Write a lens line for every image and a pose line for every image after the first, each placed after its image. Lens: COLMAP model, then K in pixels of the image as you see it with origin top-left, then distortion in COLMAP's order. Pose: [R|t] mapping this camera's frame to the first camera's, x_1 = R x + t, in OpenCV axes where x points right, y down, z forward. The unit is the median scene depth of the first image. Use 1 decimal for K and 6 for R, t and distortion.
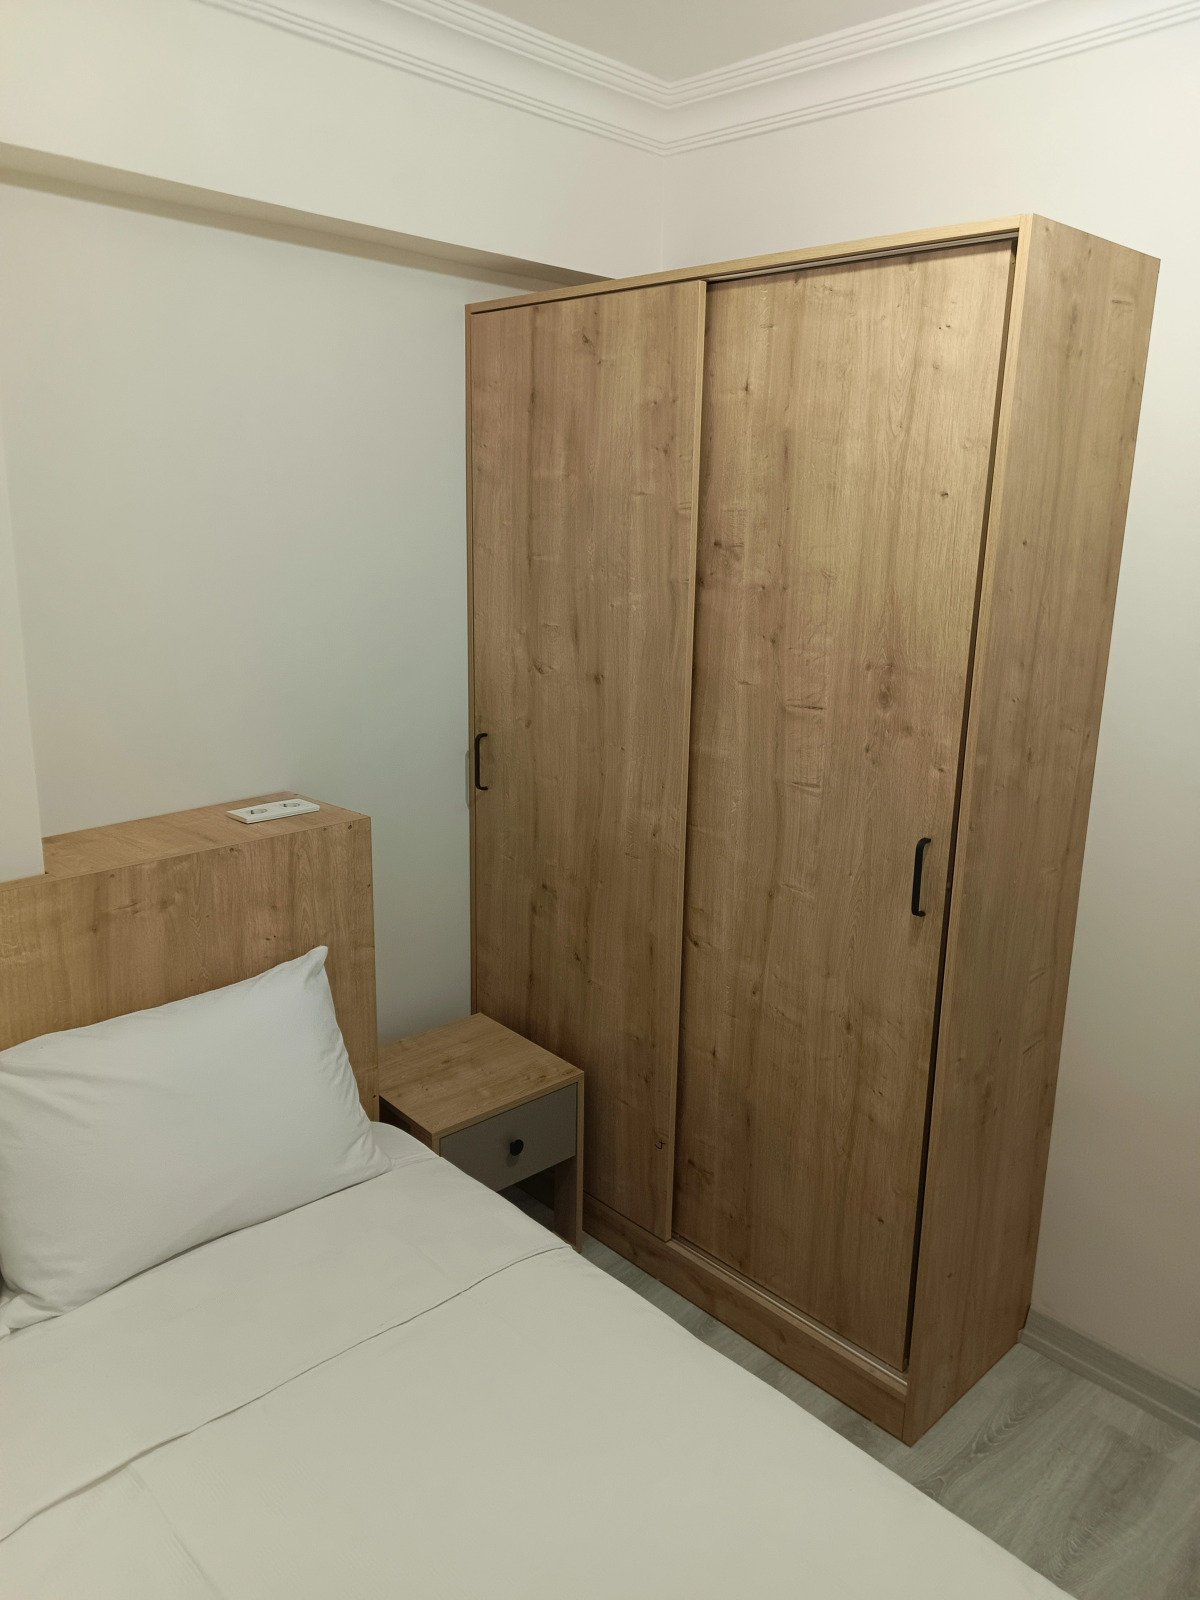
lens RADIAL K [[1171.6, 0, 603.9], [0, 1171.6, 797.2], [0, 0, 1]] dist [0.039048, -0.033658]
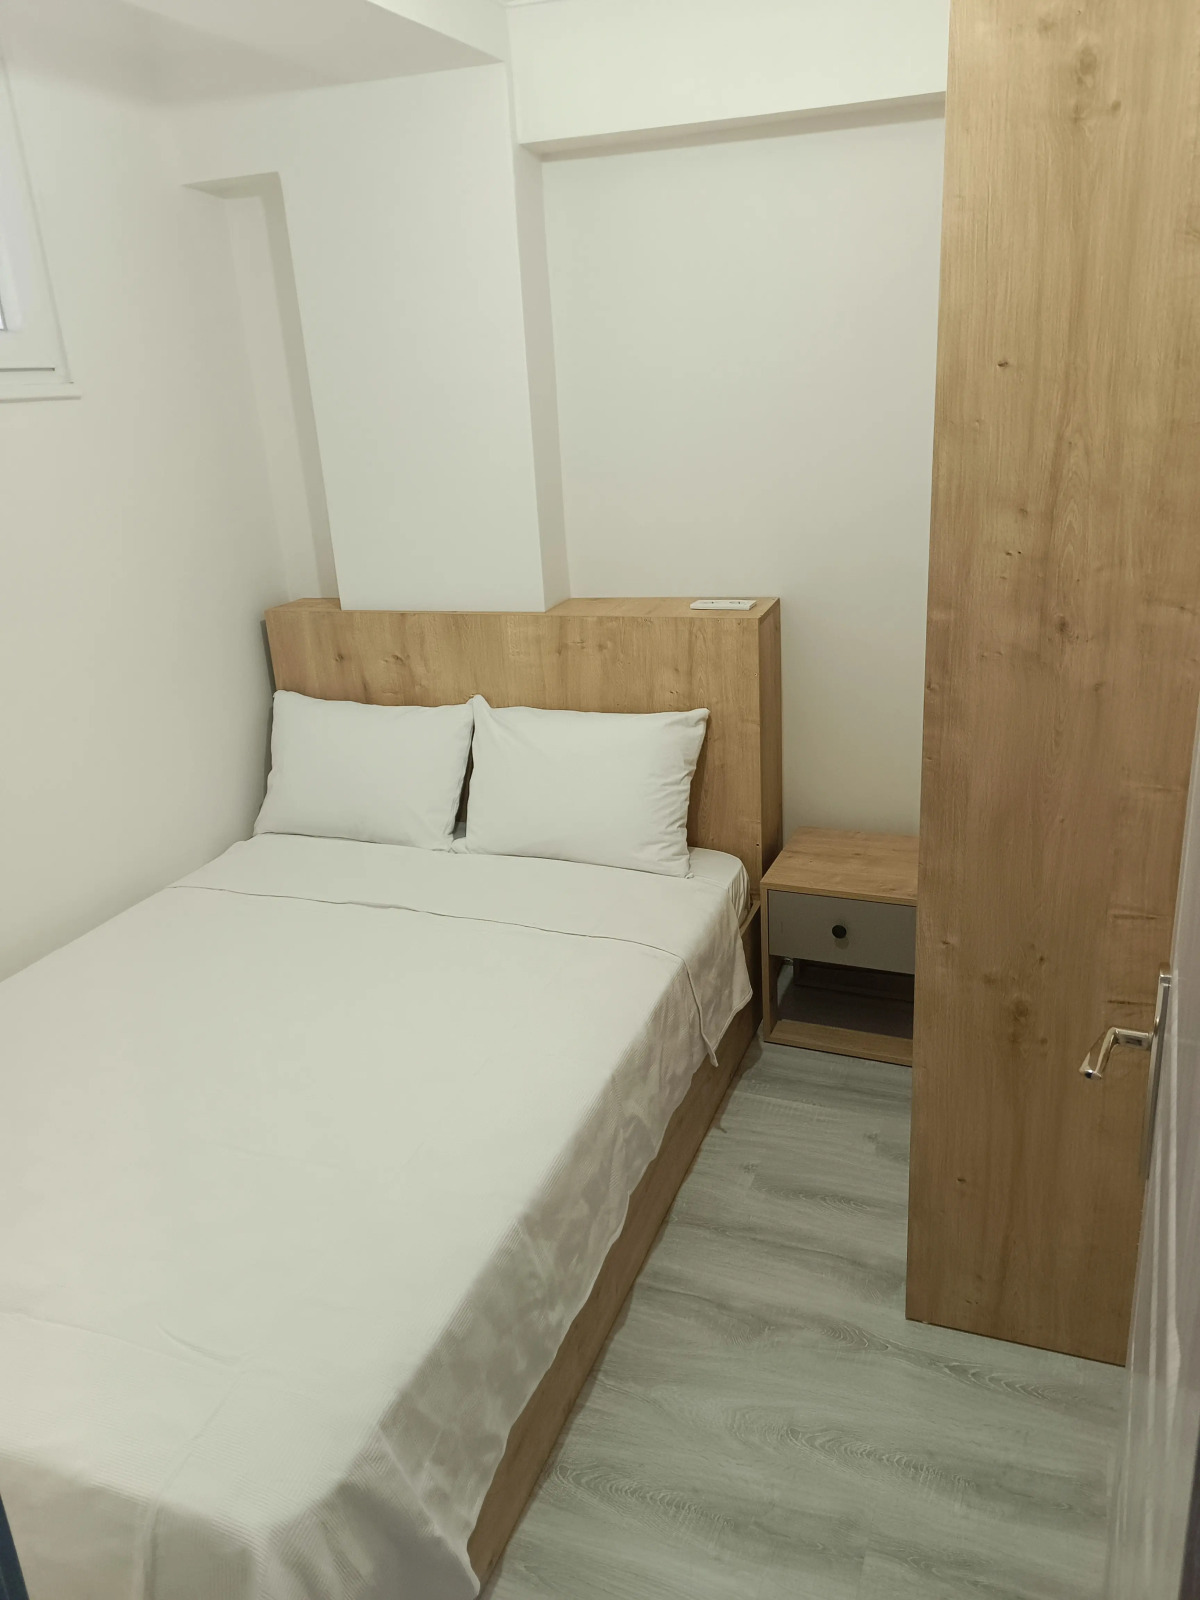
lens RADIAL K [[1171.6, 0, 608.2], [0, 1171.6, 798.0], [0, 0, 1]] dist [0.039048, -0.033658]
pose [[0.431324, 0.262792, -0.863076, 0.966463], [-0.163538, 0.963564, 0.211661, -0.041539], [0.887251, 0.049851, 0.458584, 0.331465]]
